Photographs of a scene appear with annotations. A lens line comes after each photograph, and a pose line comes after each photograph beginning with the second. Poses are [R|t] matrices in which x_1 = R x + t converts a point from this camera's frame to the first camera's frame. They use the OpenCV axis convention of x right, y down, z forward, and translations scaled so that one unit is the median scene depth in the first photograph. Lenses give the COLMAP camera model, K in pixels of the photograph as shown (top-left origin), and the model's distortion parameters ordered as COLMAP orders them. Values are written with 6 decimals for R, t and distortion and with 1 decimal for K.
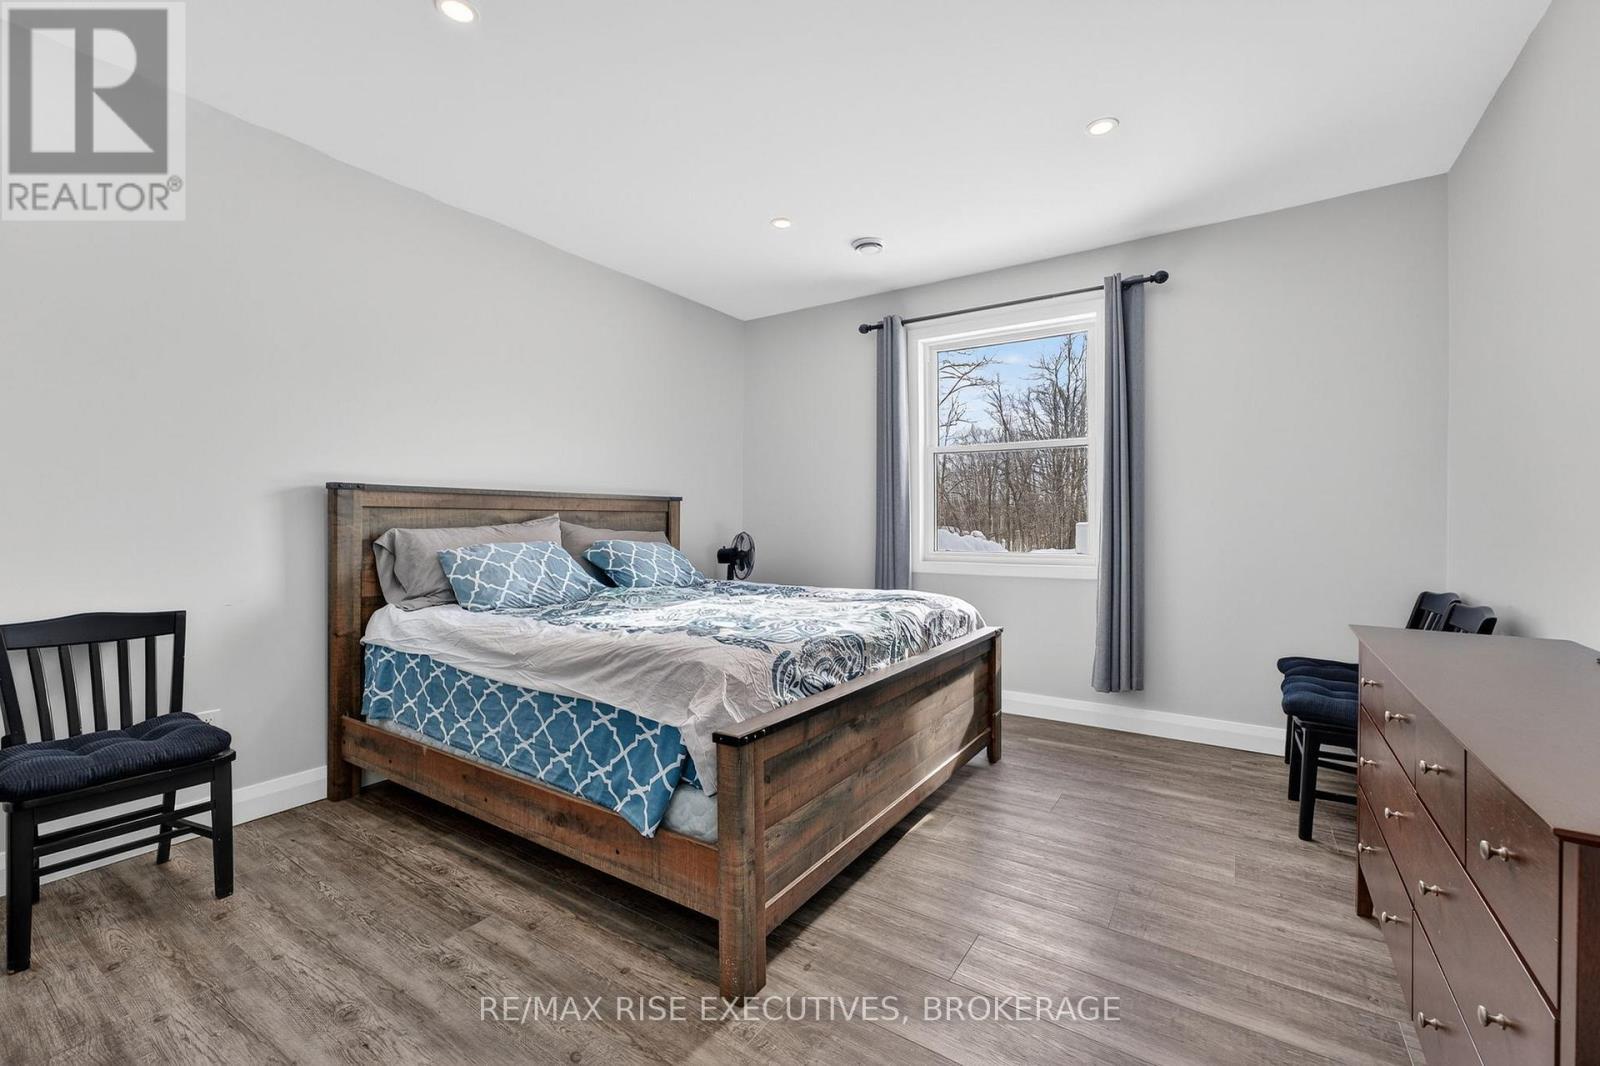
lens RADIAL K [[653.9, 0, 790.3], [0, 653.9, 529.5], [0, 0, 1]] dist [-0.018299, 0.009320]
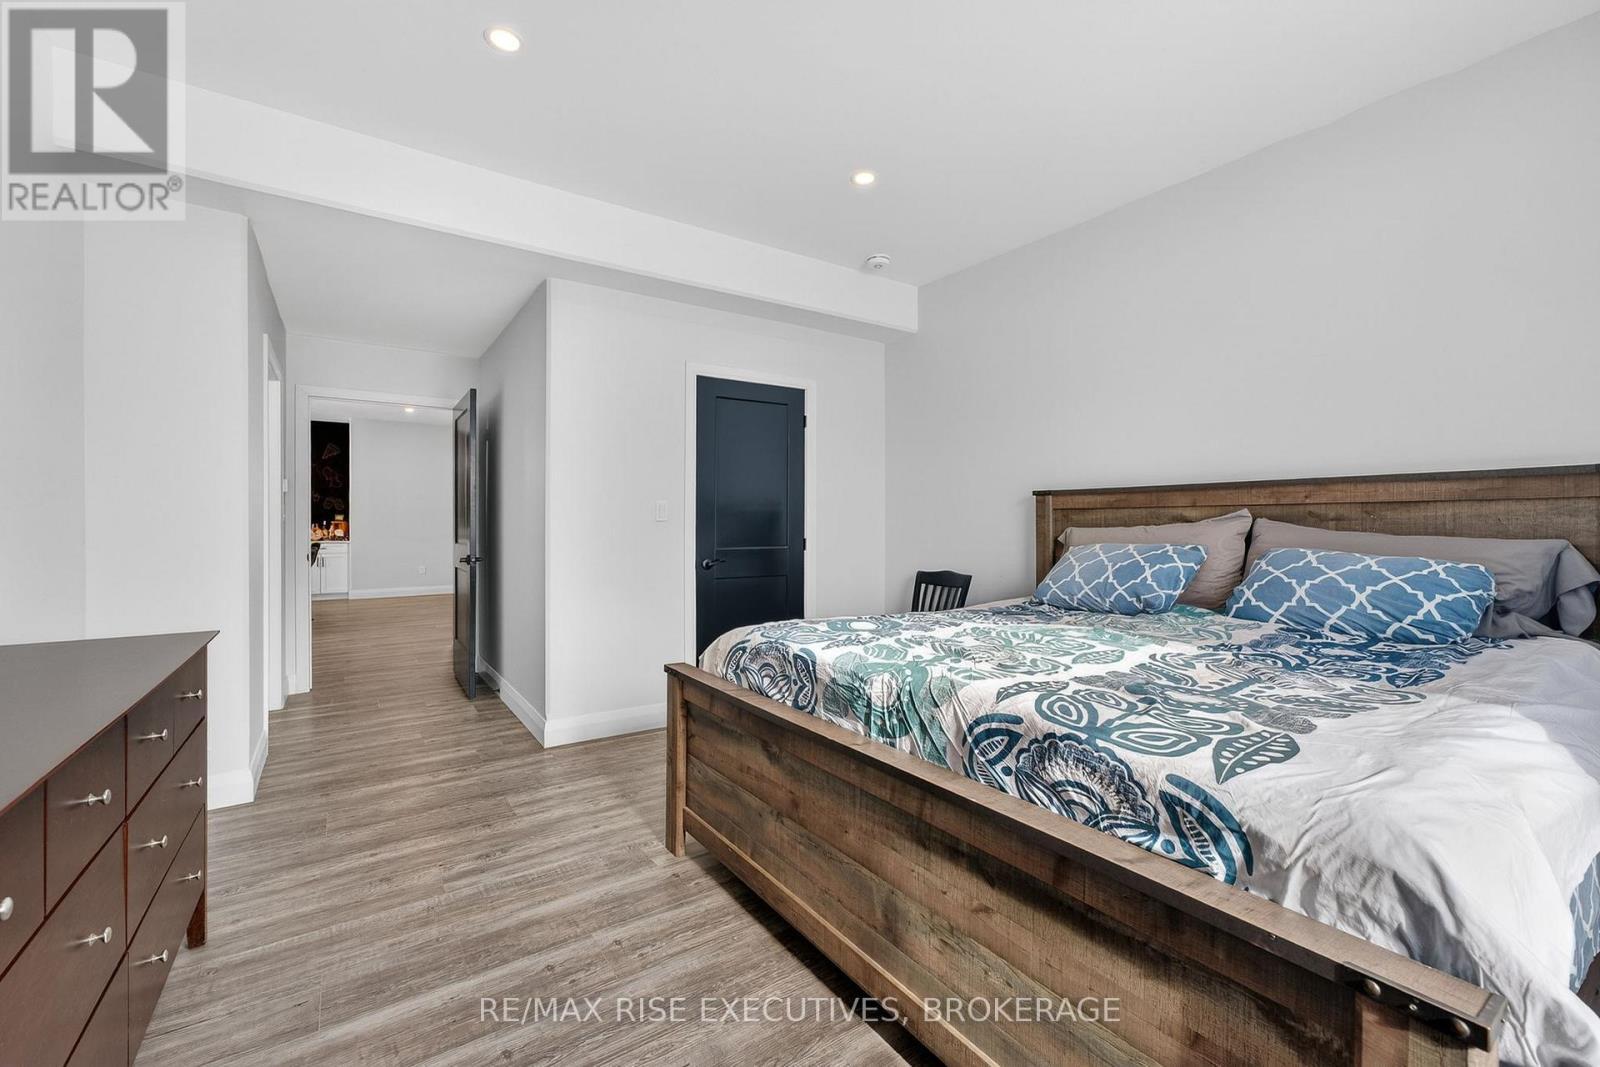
lens RADIAL K [[653.9, 0, 792.2], [0, 653.9, 526.8], [0, 0, 1]] dist [-0.018299, 0.009320]
pose [[-0.350514, 0.005314, -0.936542, 0.823767], [-0.008897, 0.999920, 0.009003, -0.010070], [0.936515, 0.011488, -0.350439, 1.207924]]
